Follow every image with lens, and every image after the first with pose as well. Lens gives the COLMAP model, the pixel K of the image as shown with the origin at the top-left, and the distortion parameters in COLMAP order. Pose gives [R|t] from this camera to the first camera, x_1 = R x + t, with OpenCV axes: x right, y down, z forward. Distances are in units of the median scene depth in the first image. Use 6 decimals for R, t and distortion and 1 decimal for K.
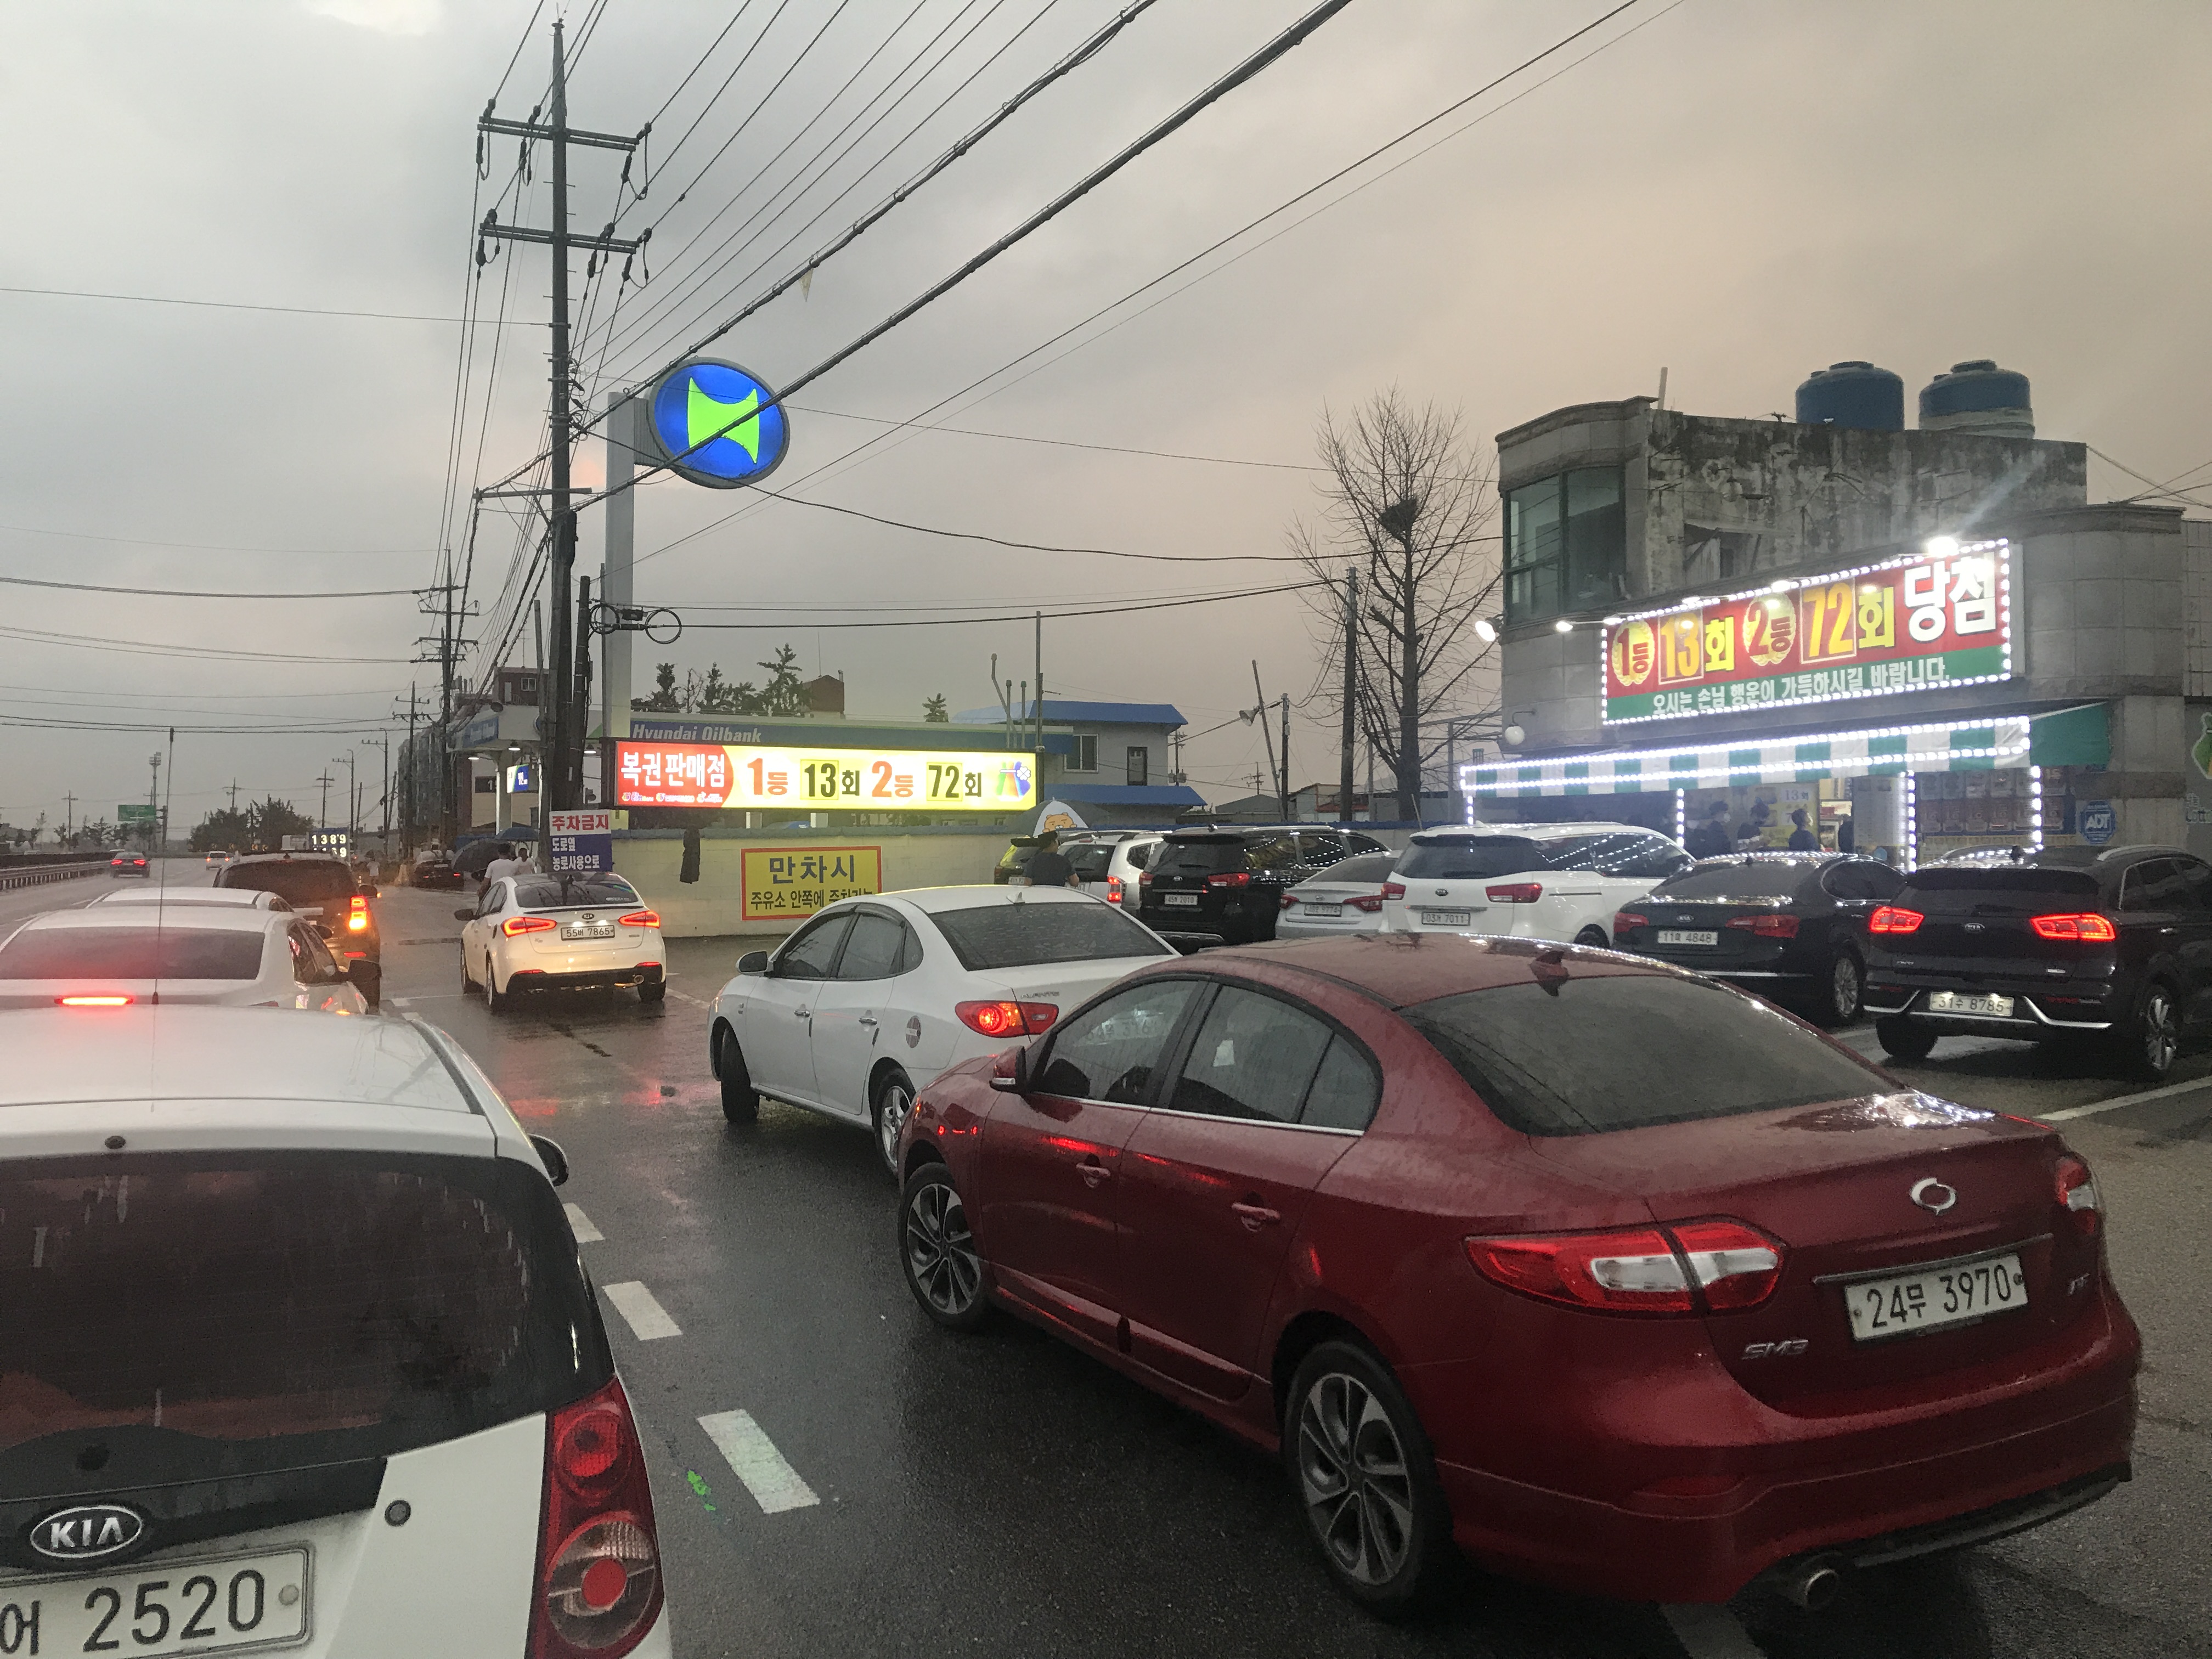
lens RADIAL K [[1749.6, 0, 1113.5], [0, 1749.6, 781.9], [0, 0, 1]] dist [0.081632, -0.114396]
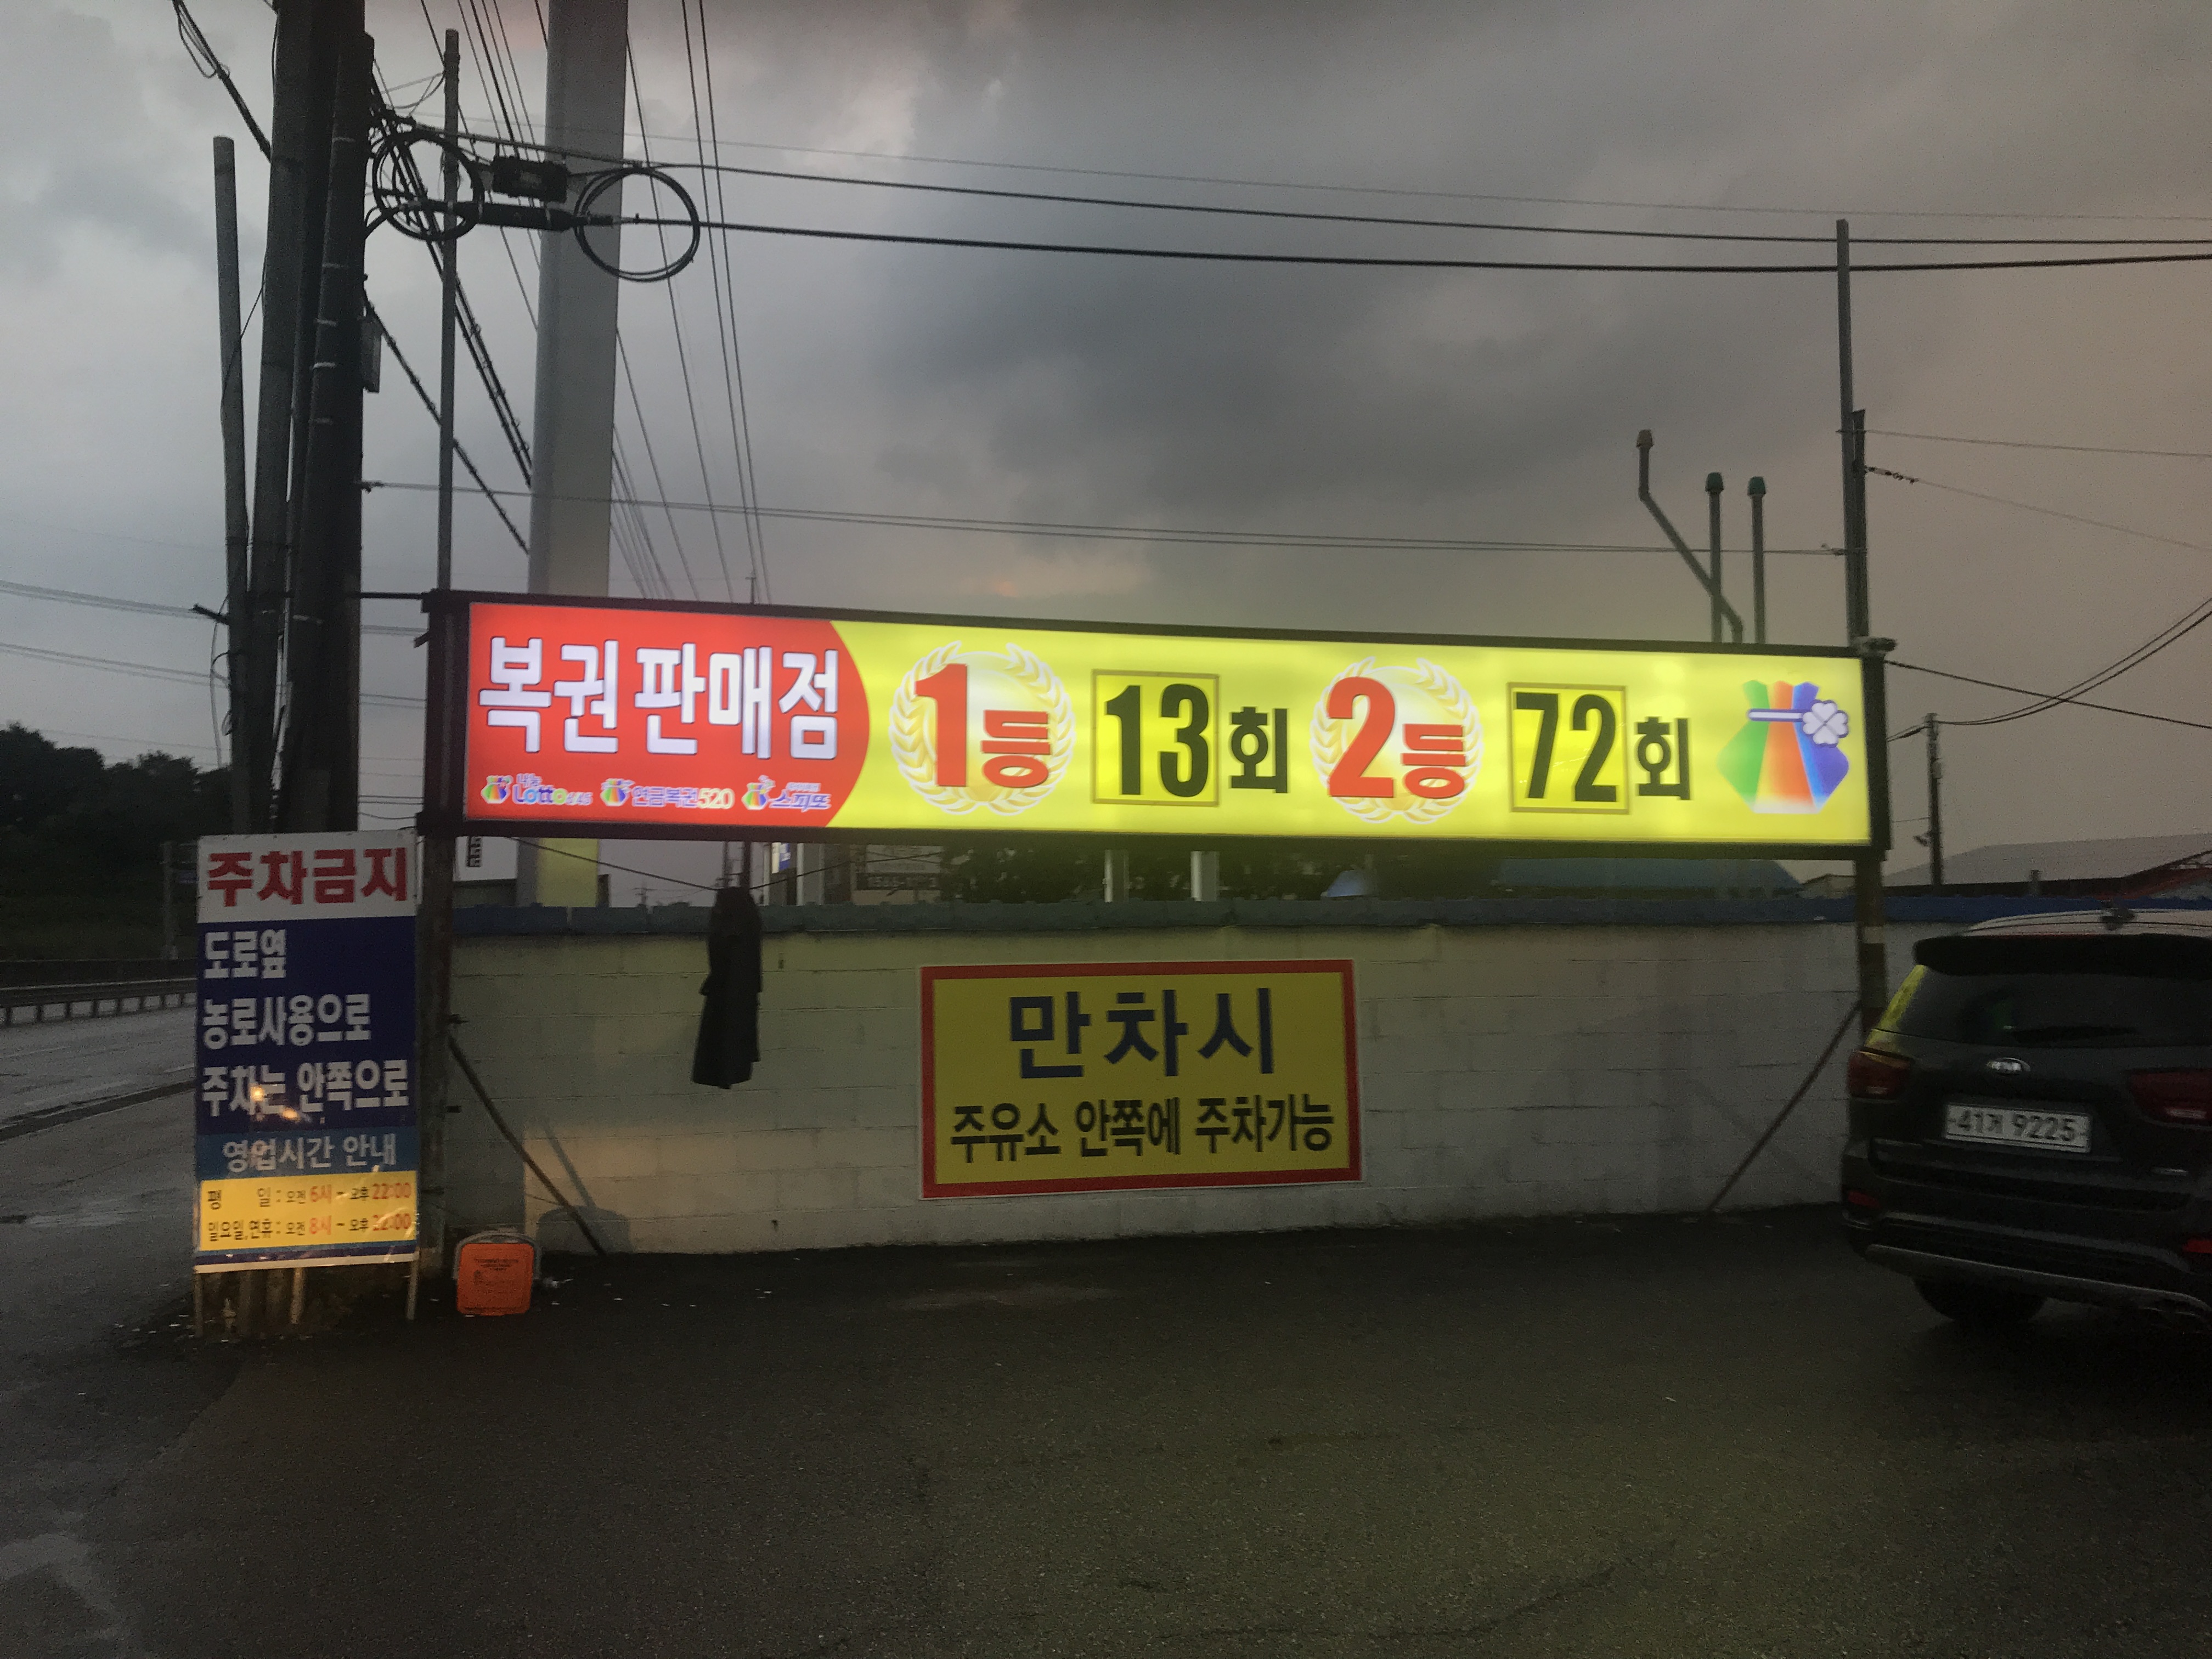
lens RADIAL K [[1749.6, 0, 1113.5], [0, 1749.6, 781.9], [0, 0, 1]] dist [0.081632, -0.114396]
pose [[0.974386, -0.018297, -0.224135, -0.104324], [0.005148, 0.998238, -0.059114, 0.023047], [0.224822, 0.056446, 0.972764, 0.684959]]
